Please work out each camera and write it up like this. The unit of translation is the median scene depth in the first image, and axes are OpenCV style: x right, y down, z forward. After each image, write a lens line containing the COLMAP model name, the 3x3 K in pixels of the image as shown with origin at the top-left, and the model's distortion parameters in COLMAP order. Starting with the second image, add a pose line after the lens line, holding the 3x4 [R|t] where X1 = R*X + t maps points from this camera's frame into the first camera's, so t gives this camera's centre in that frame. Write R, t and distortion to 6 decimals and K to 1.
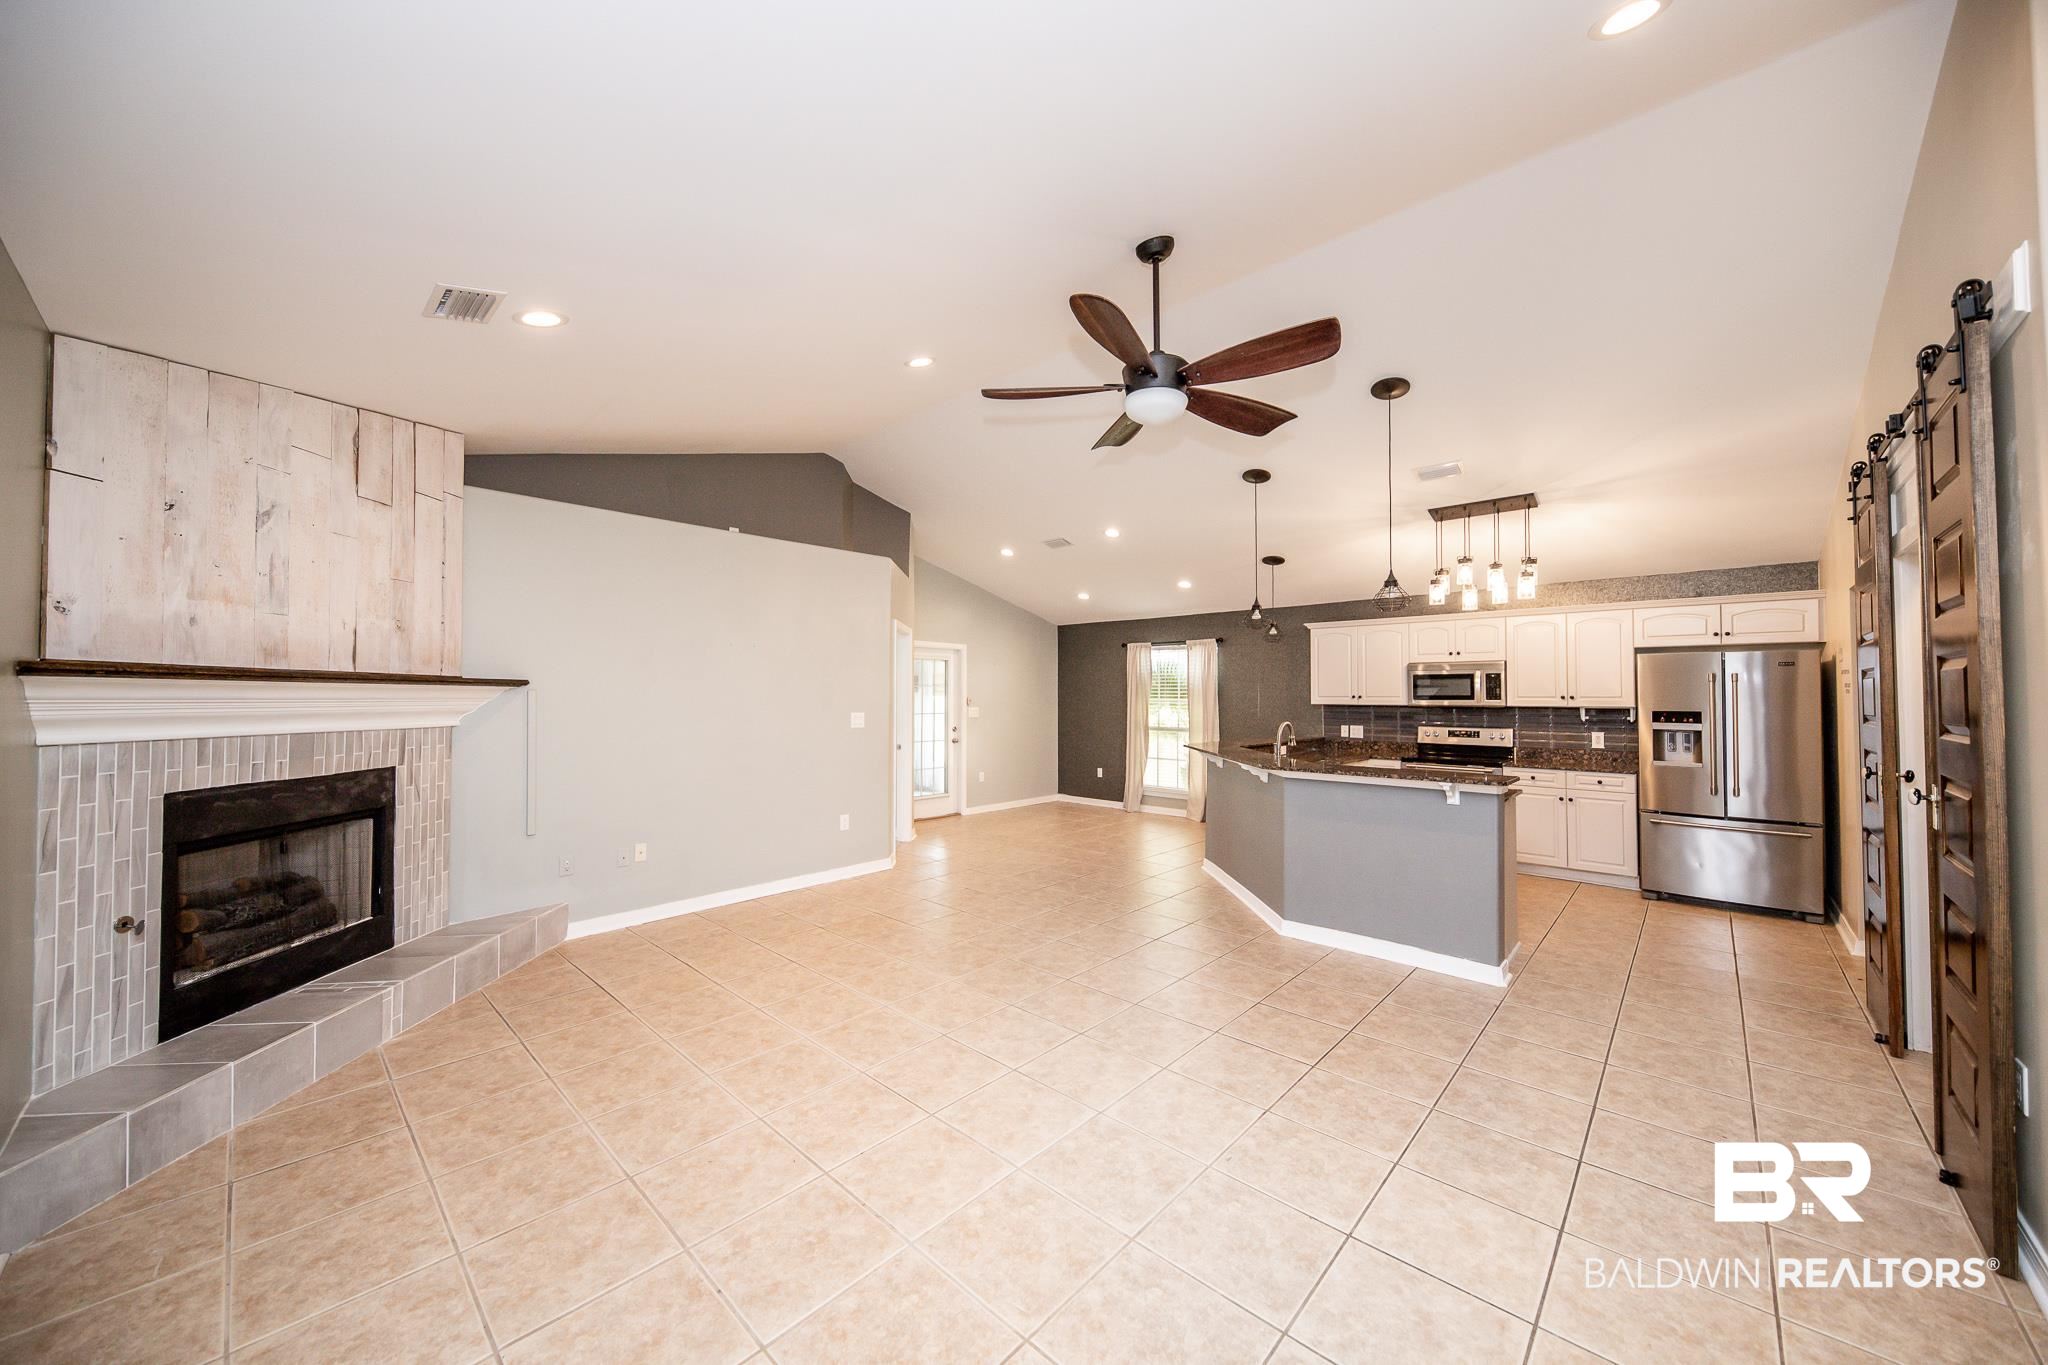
lens RADIAL K [[704.7, 0, 1013.1], [0, 704.7, 682.1], [0, 0, 1]] dist [0.007874, -0.004961]
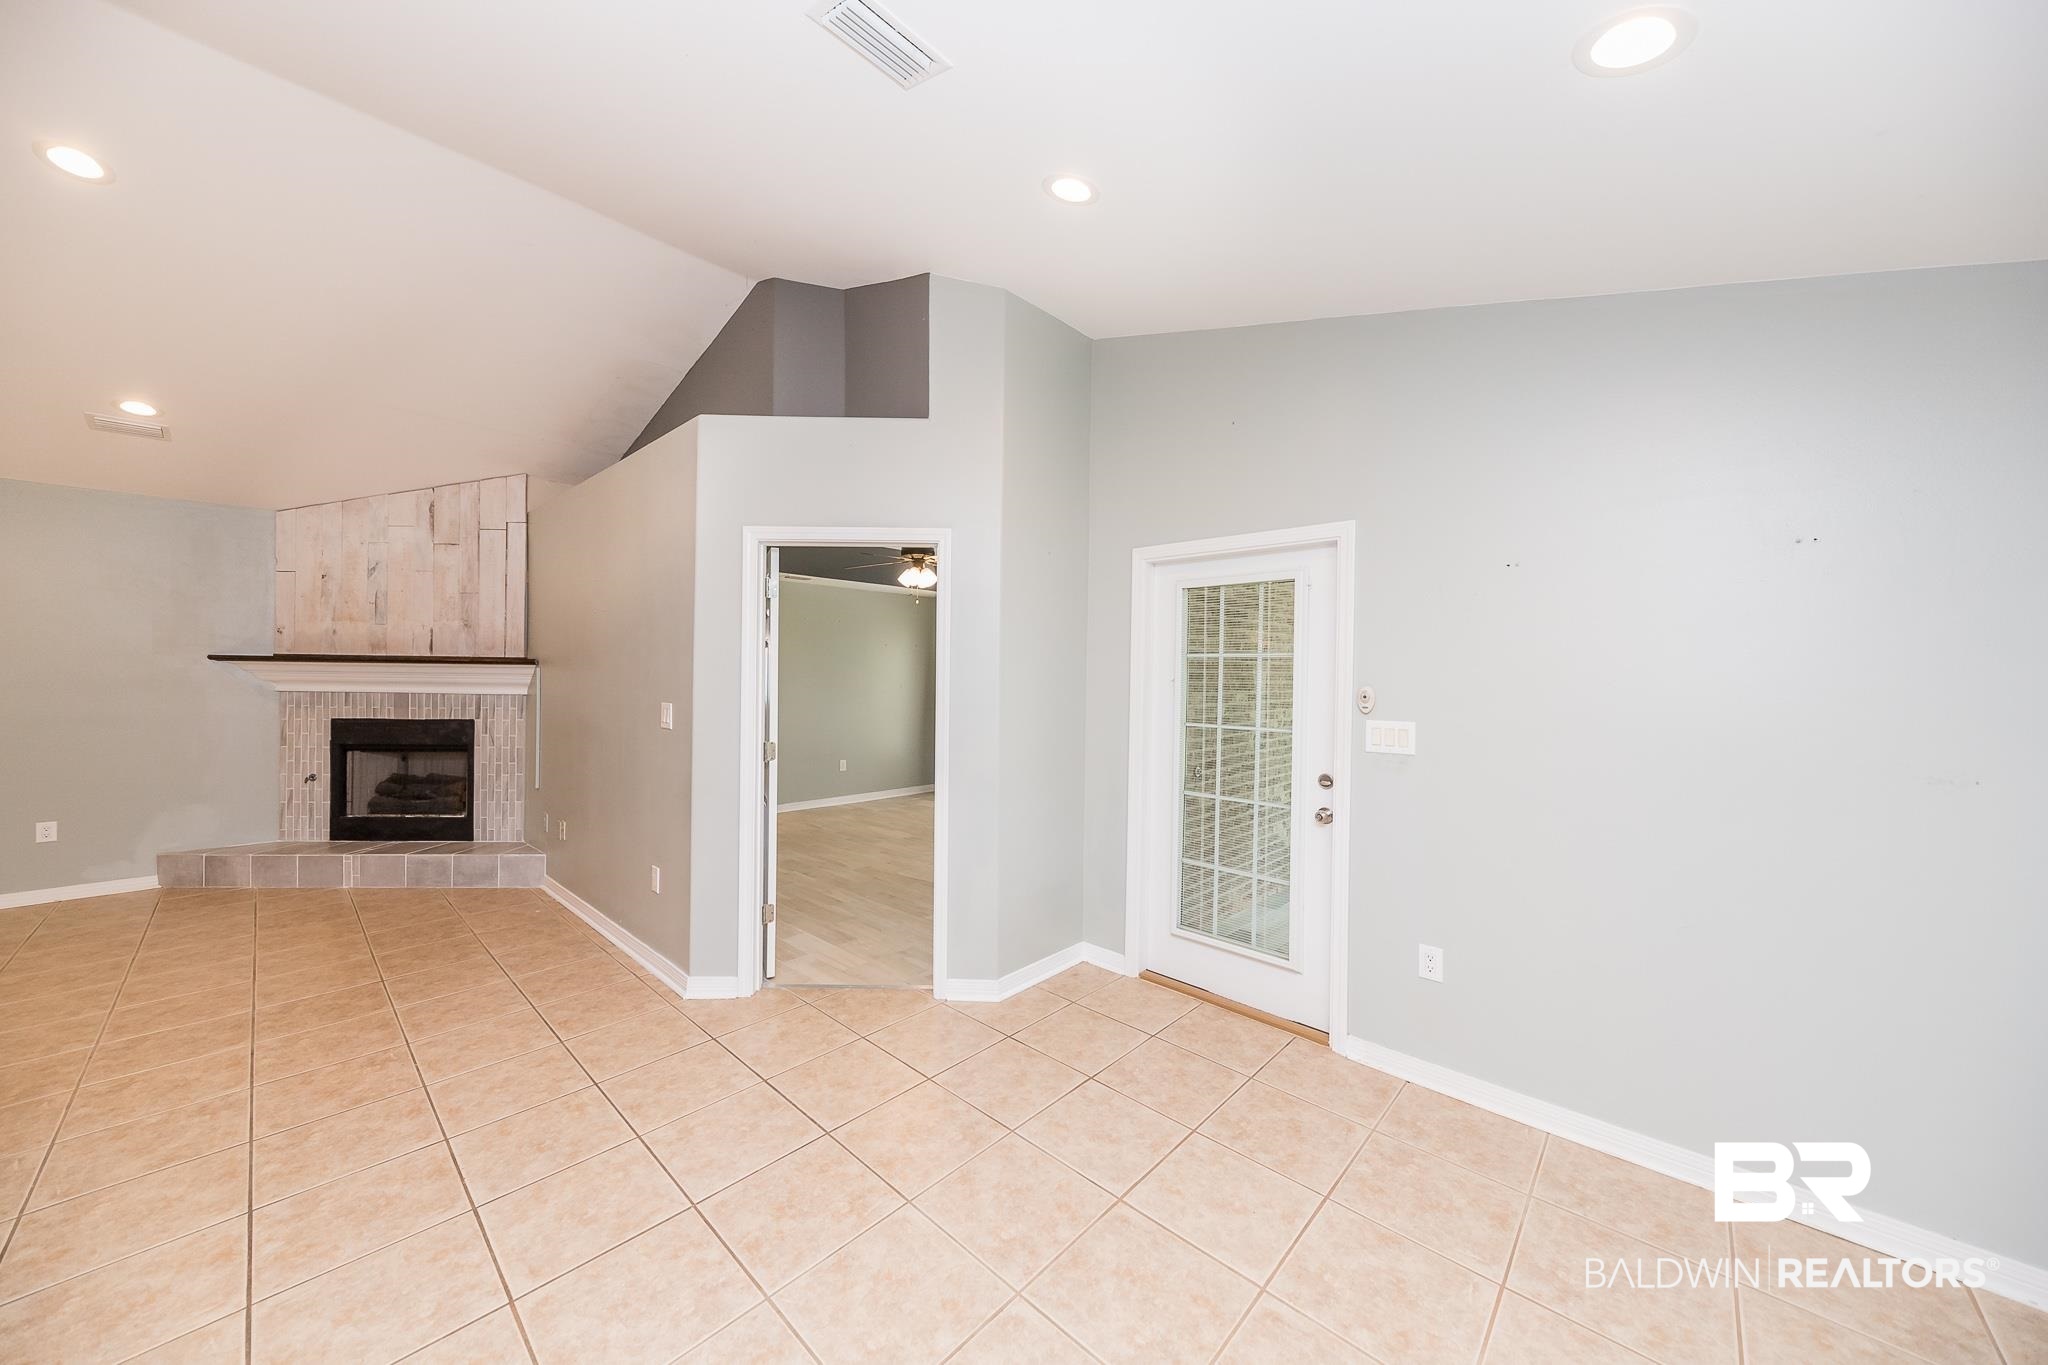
lens RADIAL K [[704.7, 0, 1025.8], [0, 704.7, 679.5], [0, 0, 1]] dist [0.007874, -0.004961]
pose [[0.018404, 0.008473, -0.999795, 0.417122], [0.010213, 0.999910, 0.008662, 0.023580], [0.999778, -0.010370, 0.018315, 1.430478]]
